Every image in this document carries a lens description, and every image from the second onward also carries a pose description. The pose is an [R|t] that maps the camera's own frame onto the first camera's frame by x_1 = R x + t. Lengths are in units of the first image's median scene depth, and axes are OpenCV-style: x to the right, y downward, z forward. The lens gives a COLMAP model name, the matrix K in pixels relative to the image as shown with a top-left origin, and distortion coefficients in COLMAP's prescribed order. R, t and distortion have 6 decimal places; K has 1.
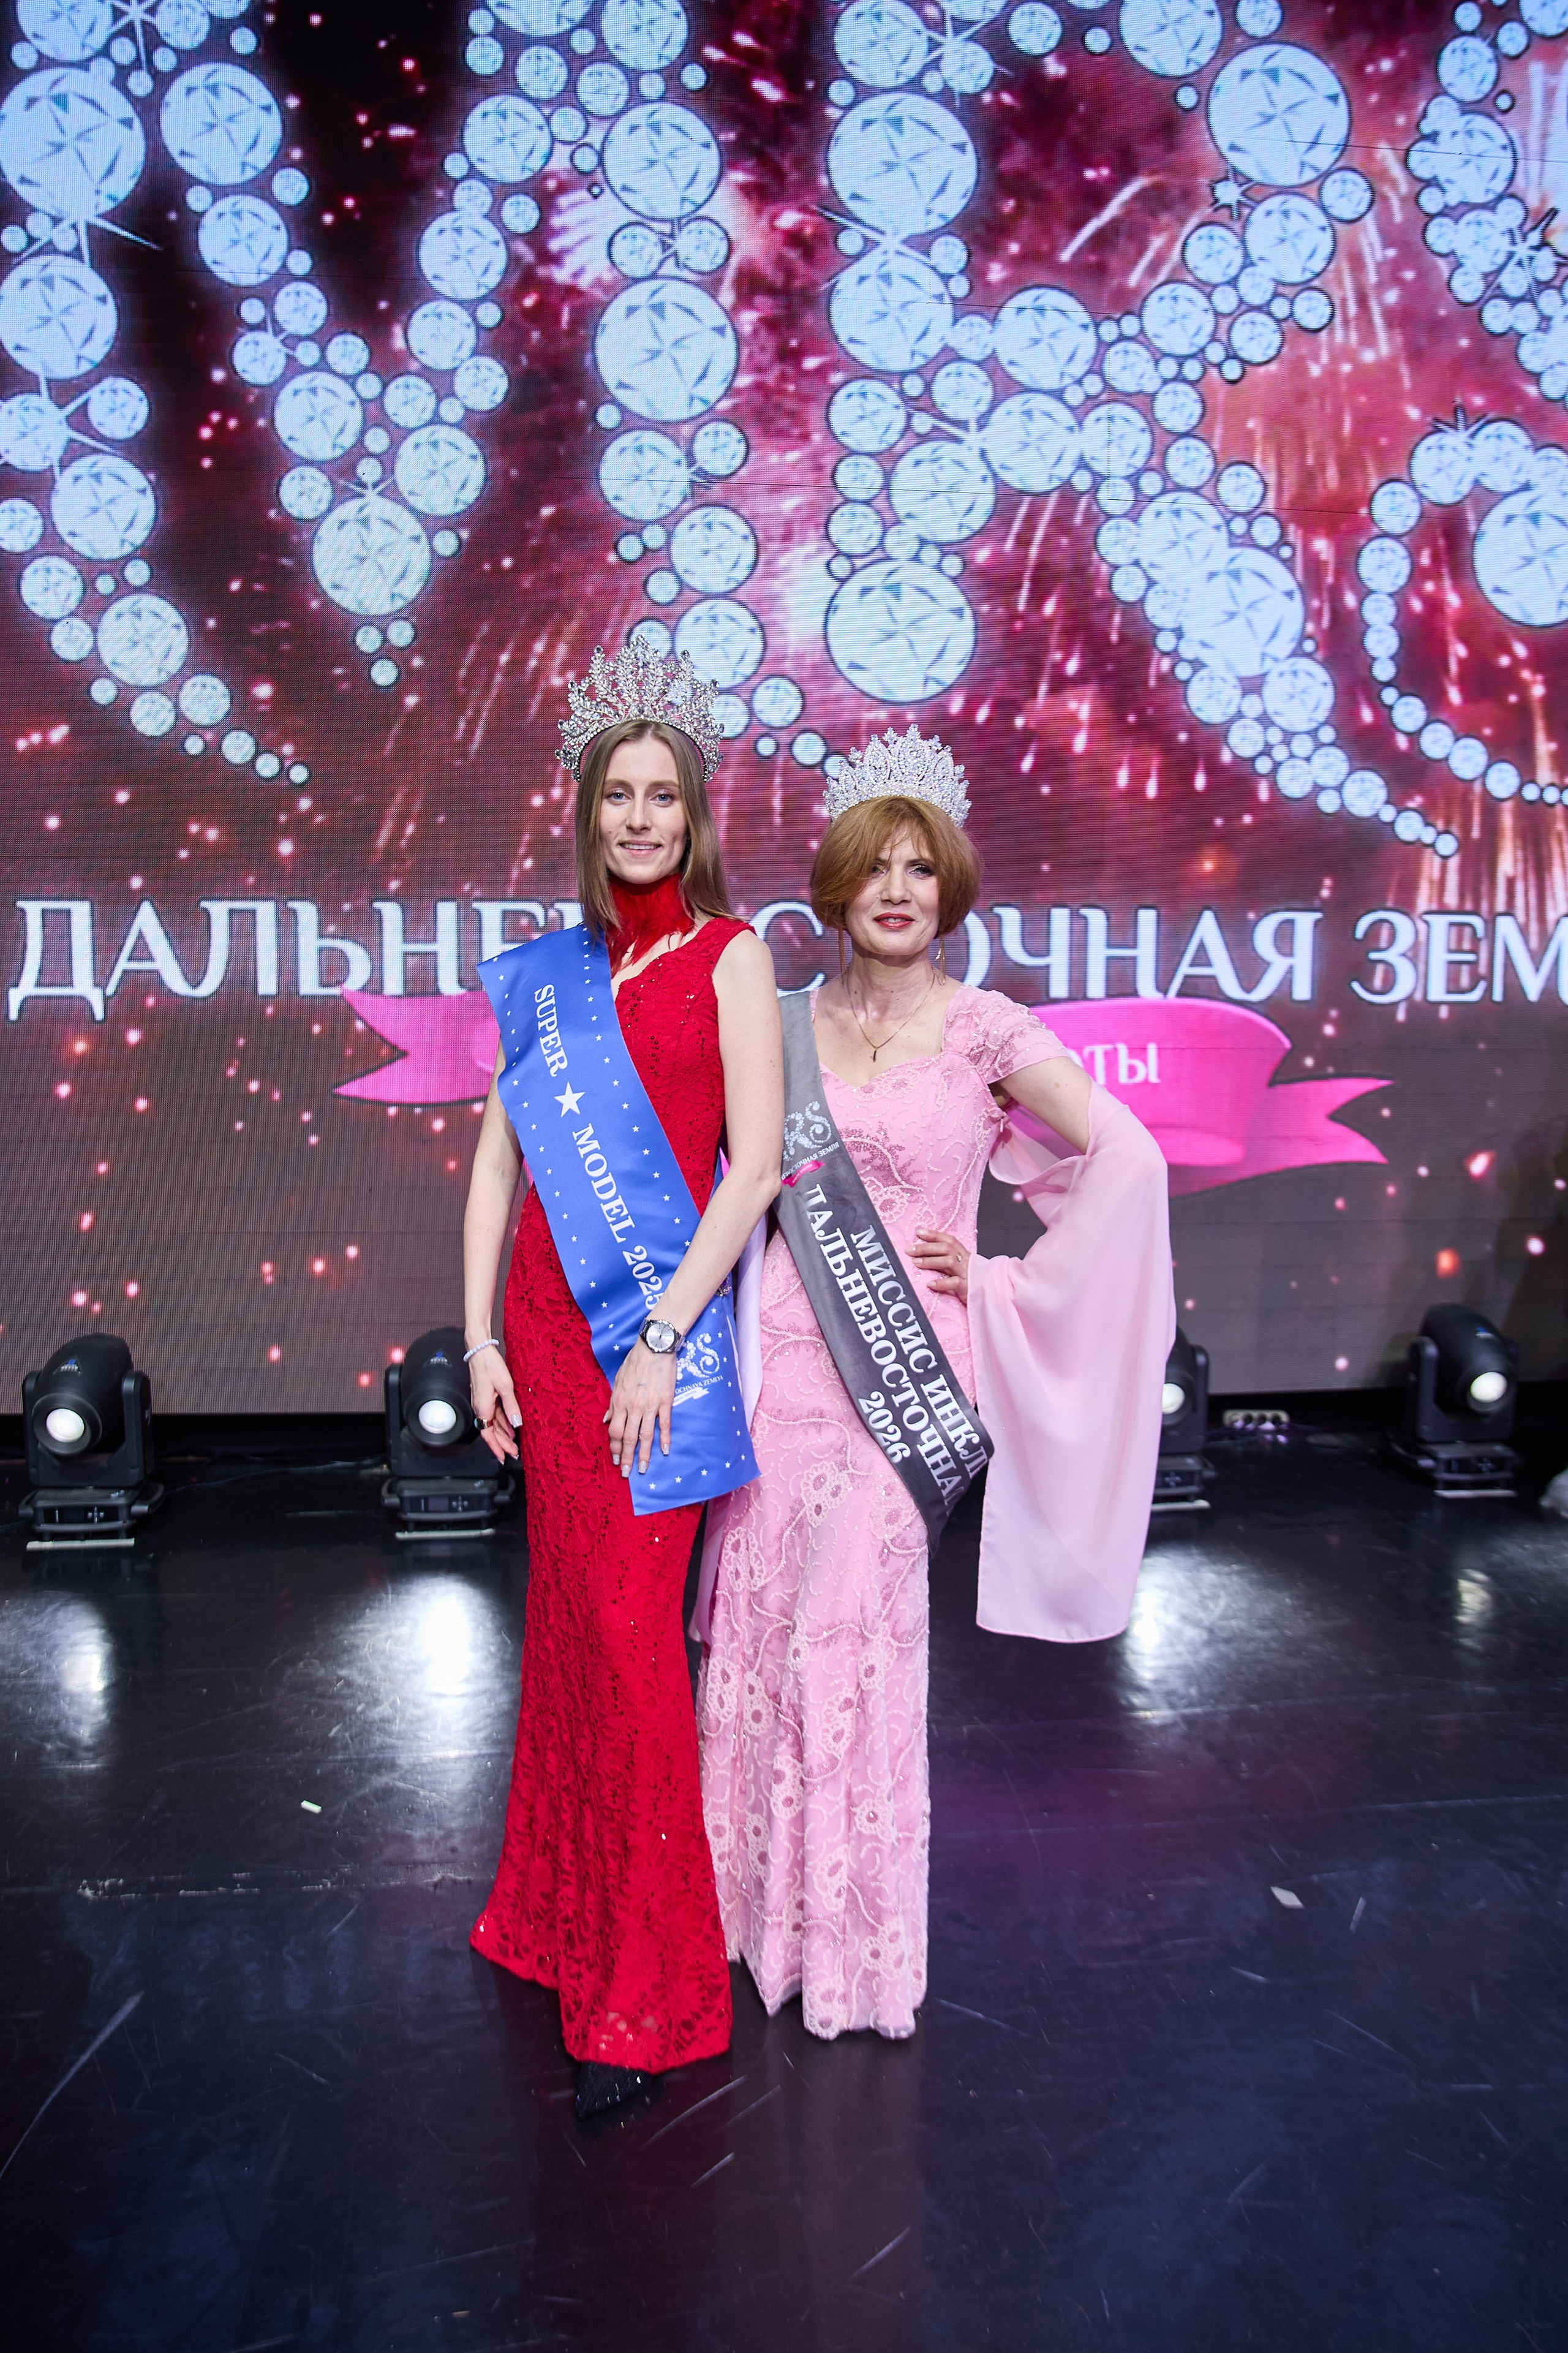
lens RADIAL K [[1655.3, 0, 777.8], [0, 1655.3, 1178.8], [0, 0, 1]] dist [-0.101929, 0.071691]
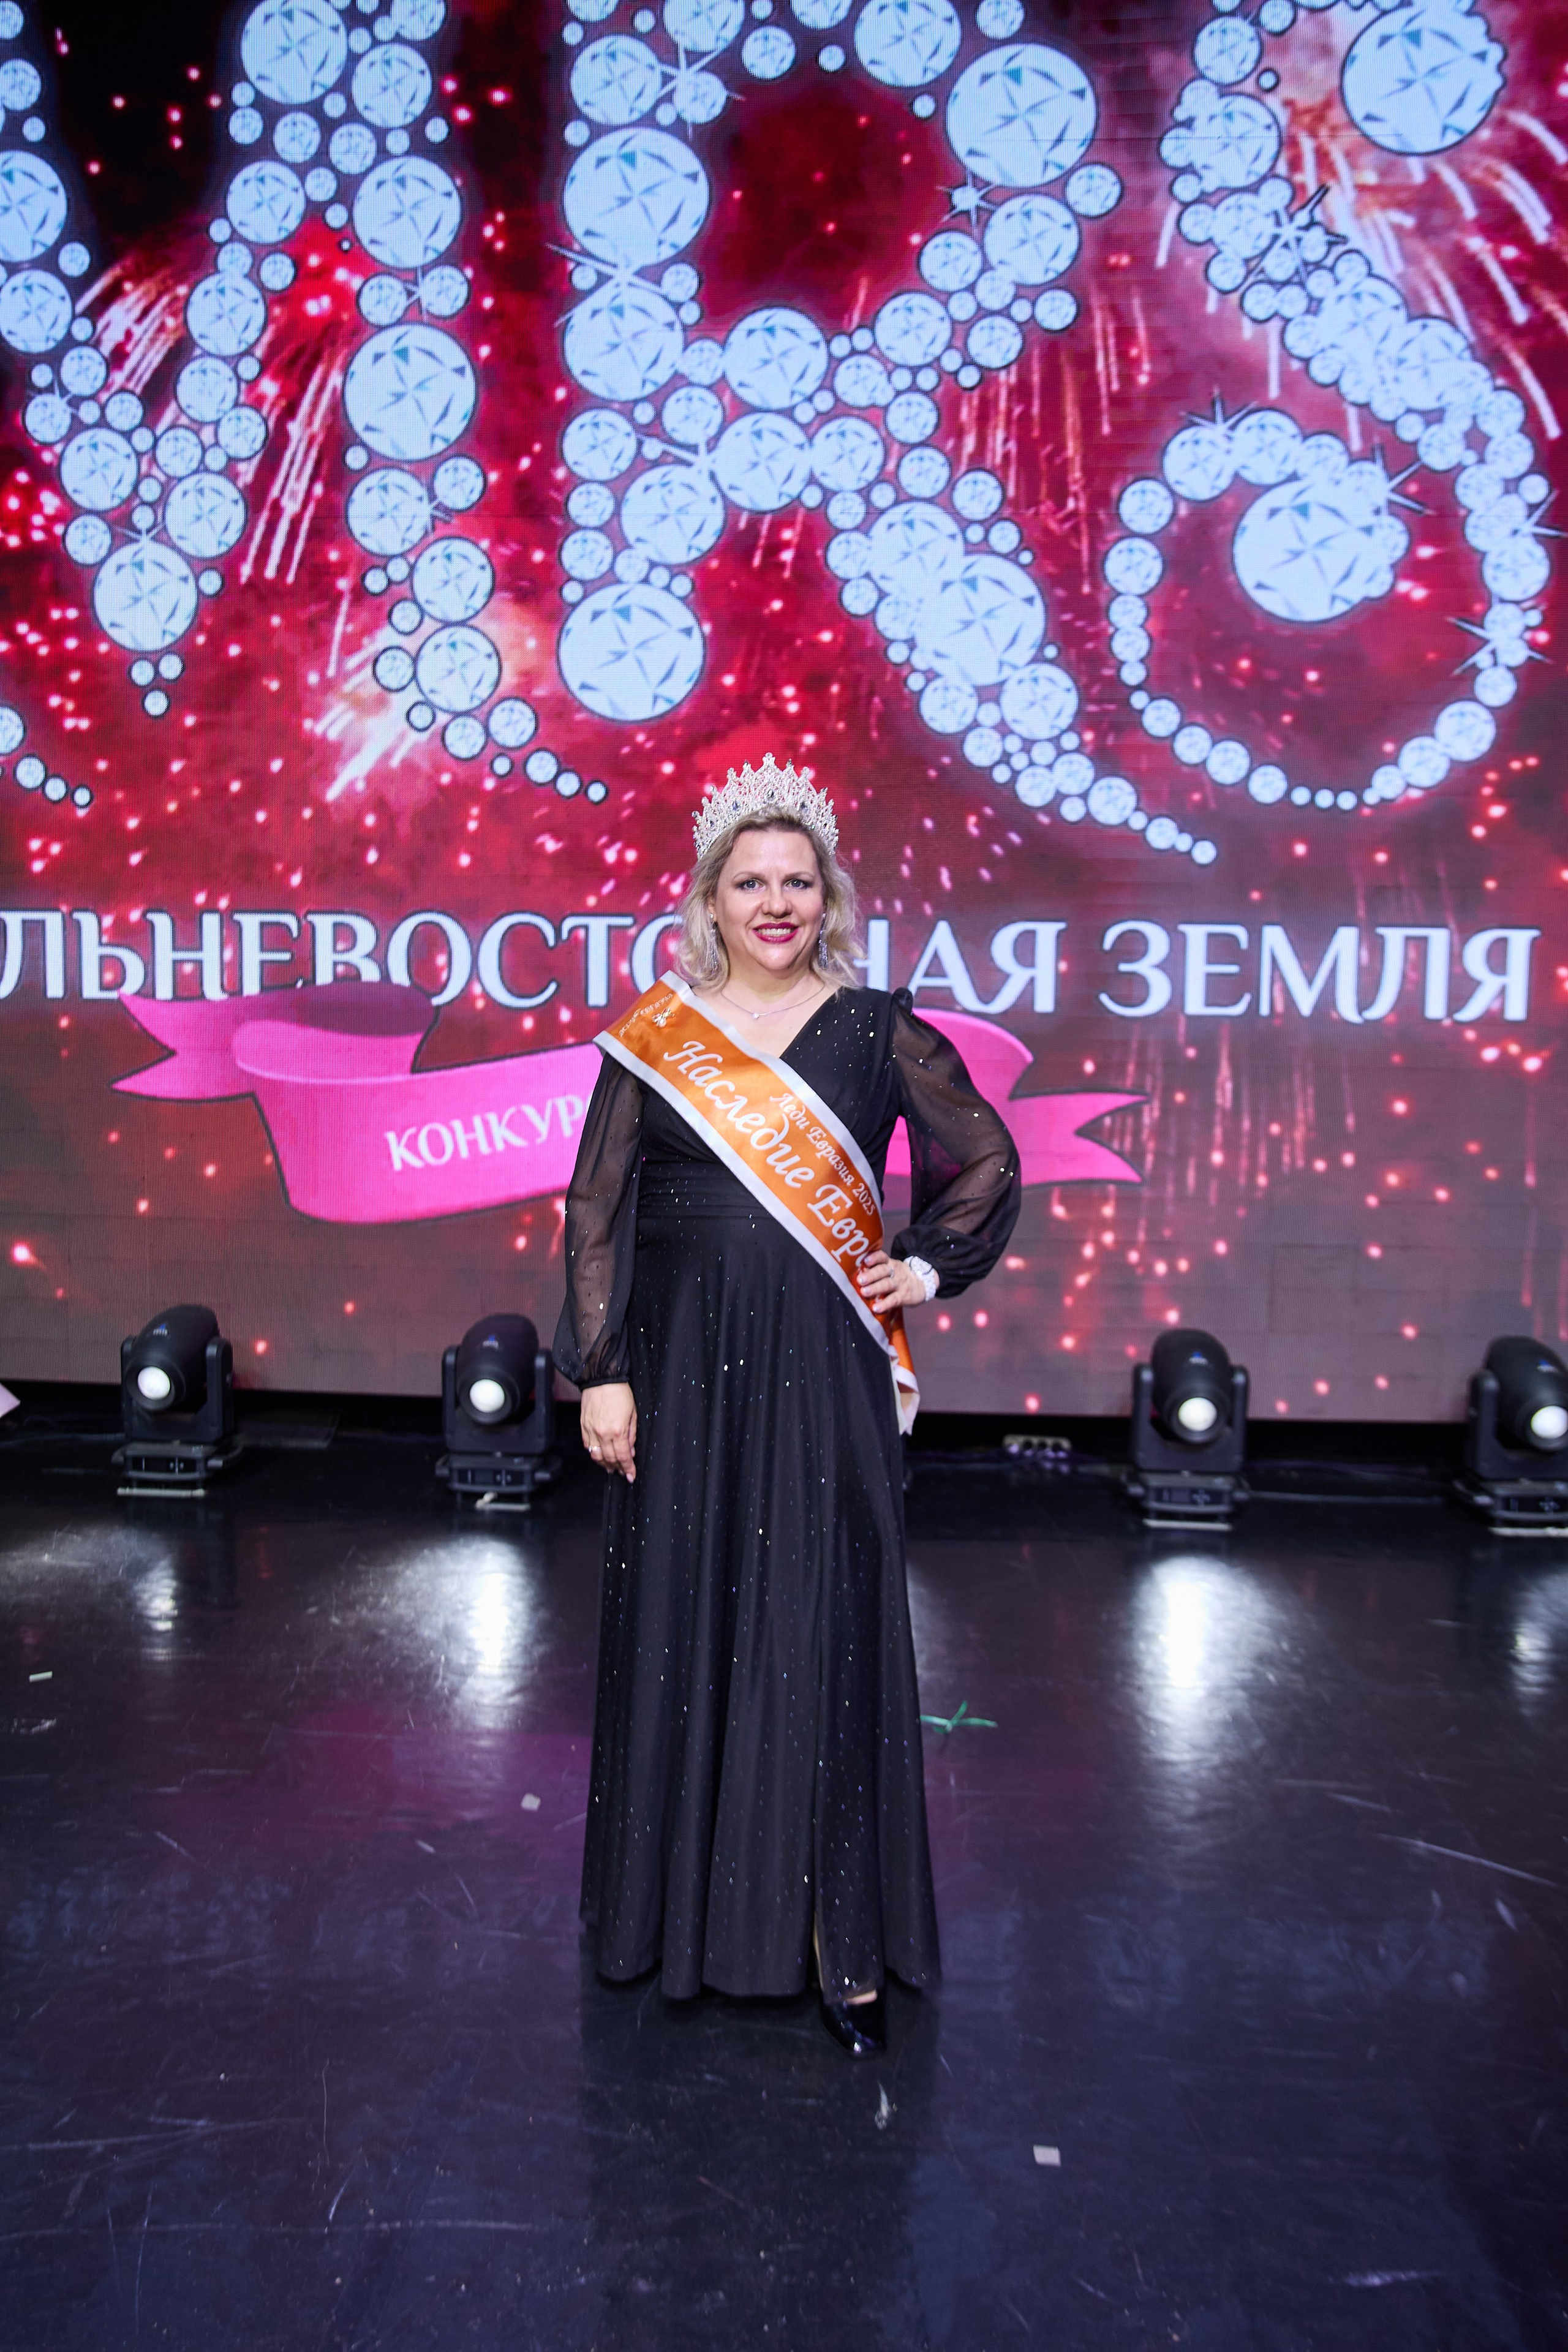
lens RADIAL K [[1893.9, 0, 779.1], [0, 1893.9, 1186.6], [0, 0, 1]] dist [-0.077224, 0.091186]
pose [[0.983327, 0.027945, -0.179688, 0.393107], [-0.030988, 0.999420, -0.014150, 0.017039], [0.179188, 0.019483, 0.983622, -0.147125]]
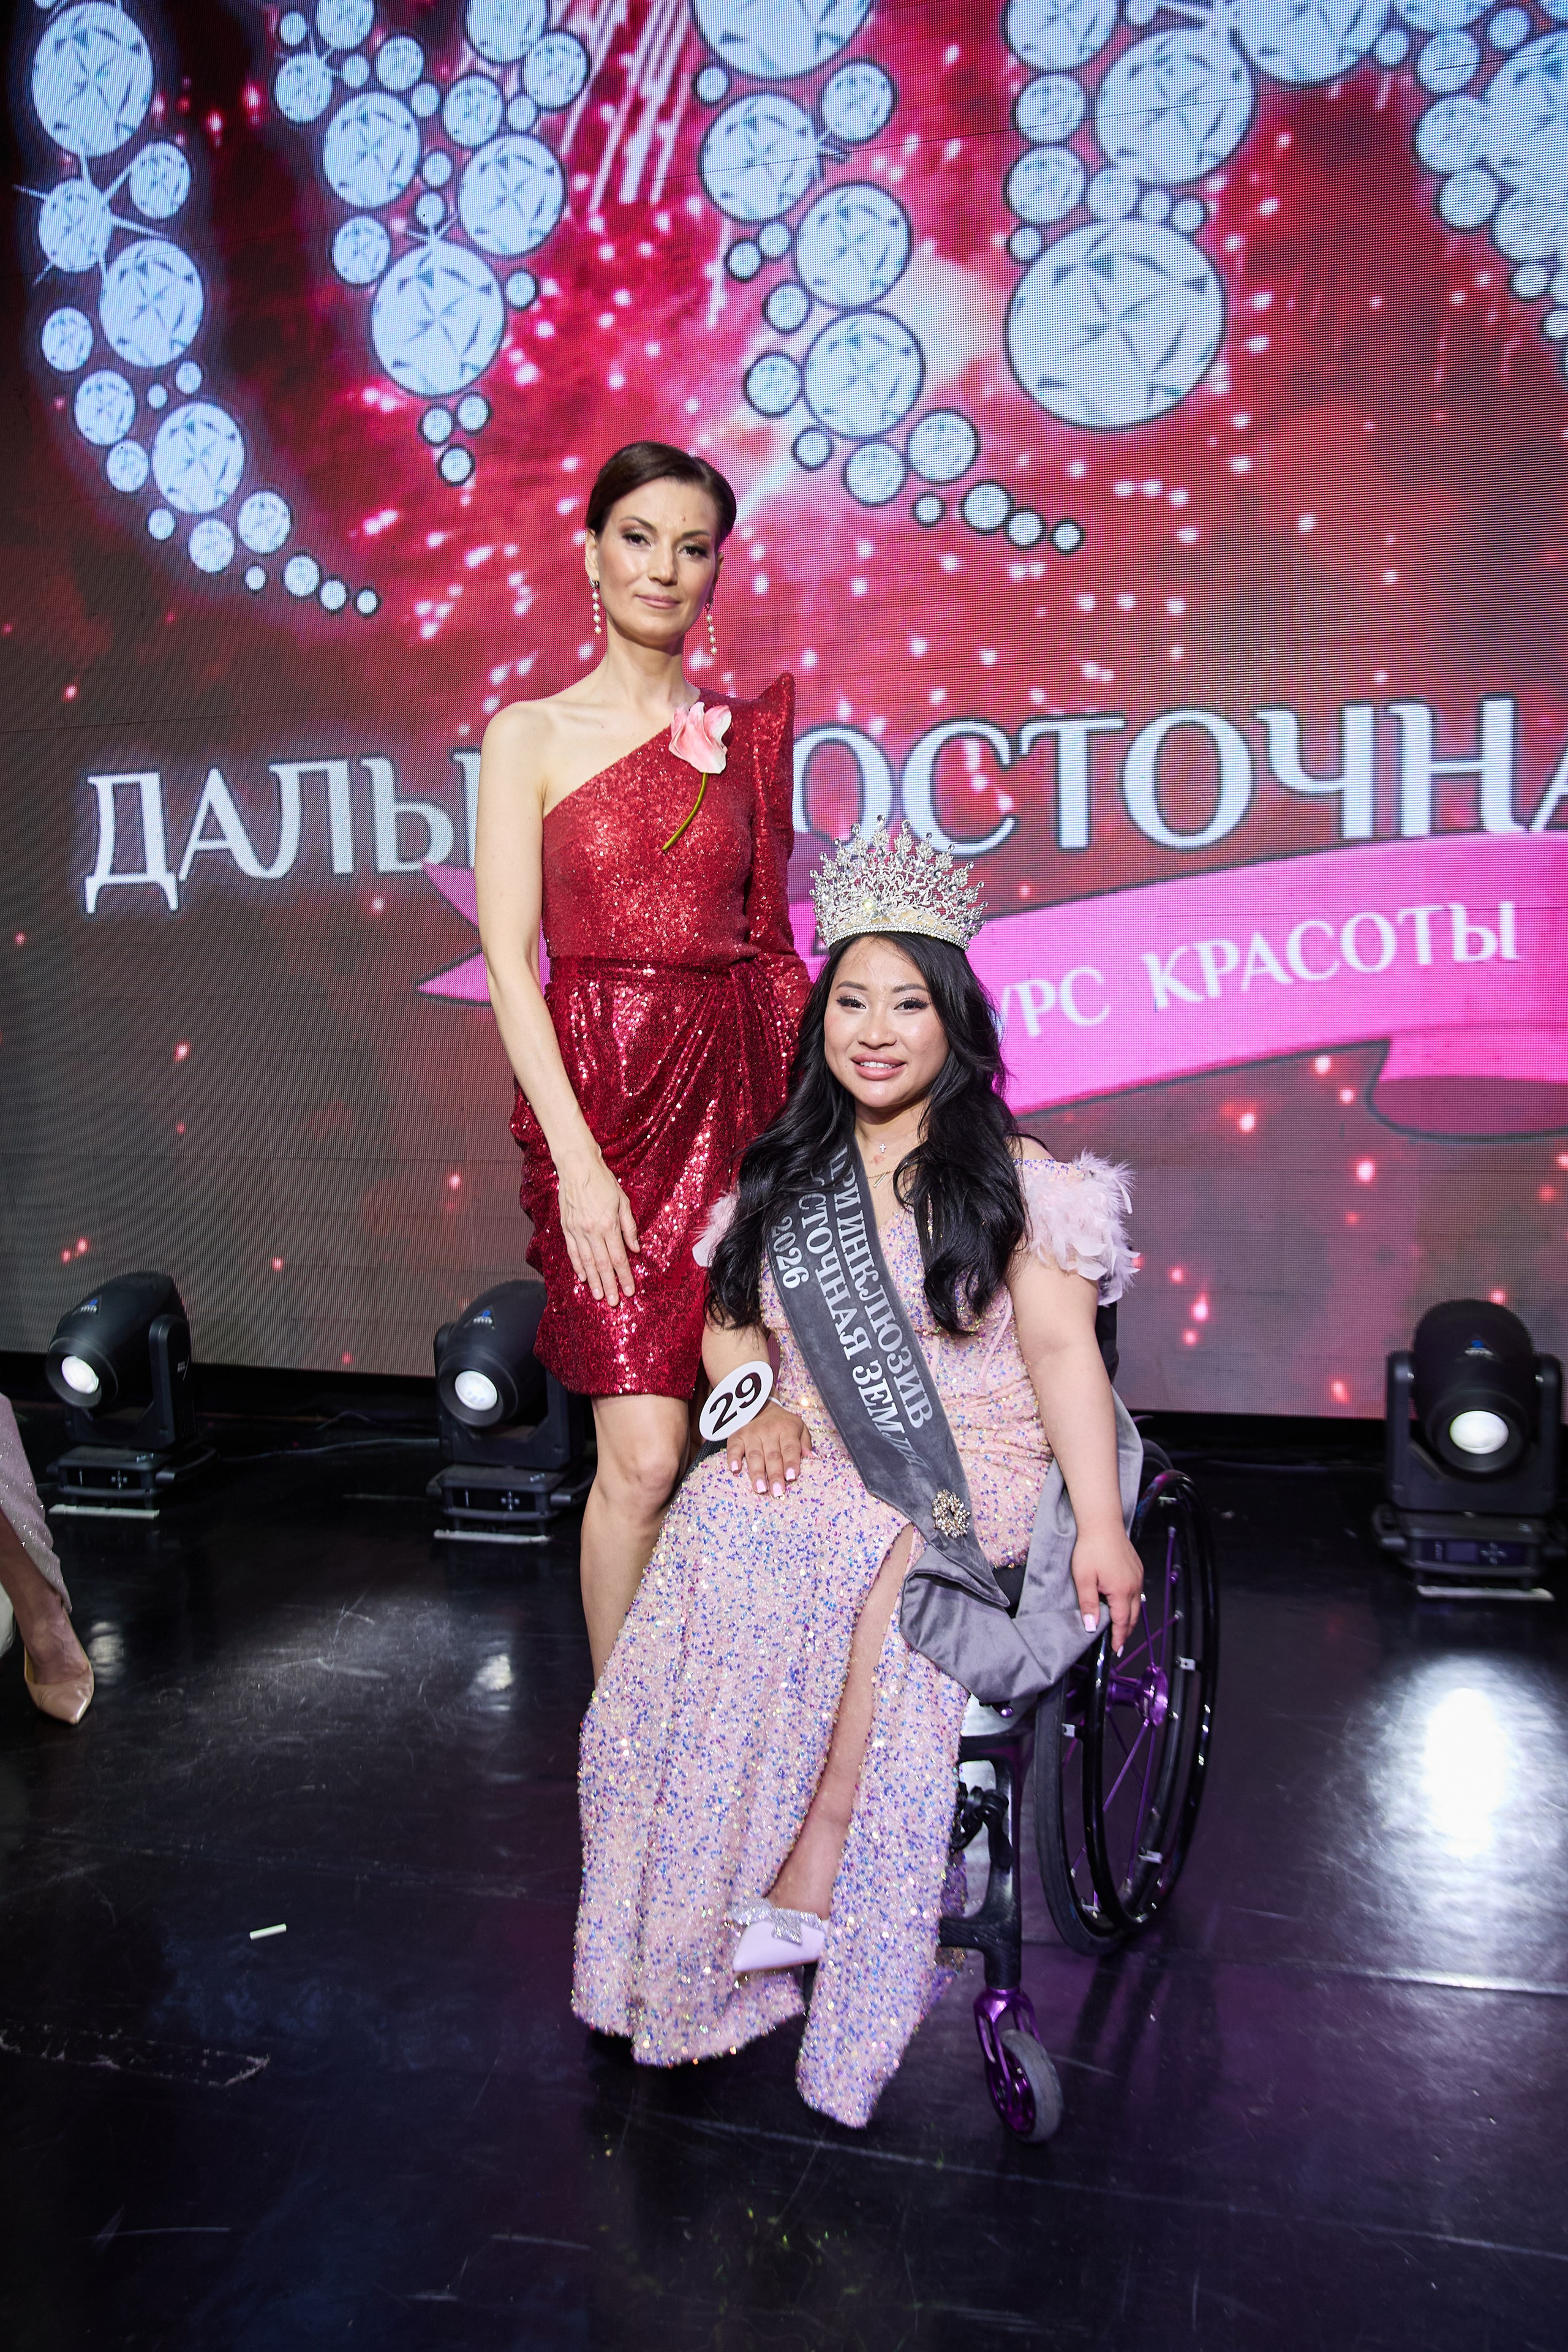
lens RADIAL K [[1788.7, 0, 785.6], [0, 1788.7, 1180.5], [0, 0, 1]] dist [-0.085540, 0.085791]
pose [[0.932194, 0.022606, -0.361253, 0.227246], [-0.009667, 0.999247, 0.037584, 0.007541], [0.361831, -0.031544, 0.931710, 0.231908]]
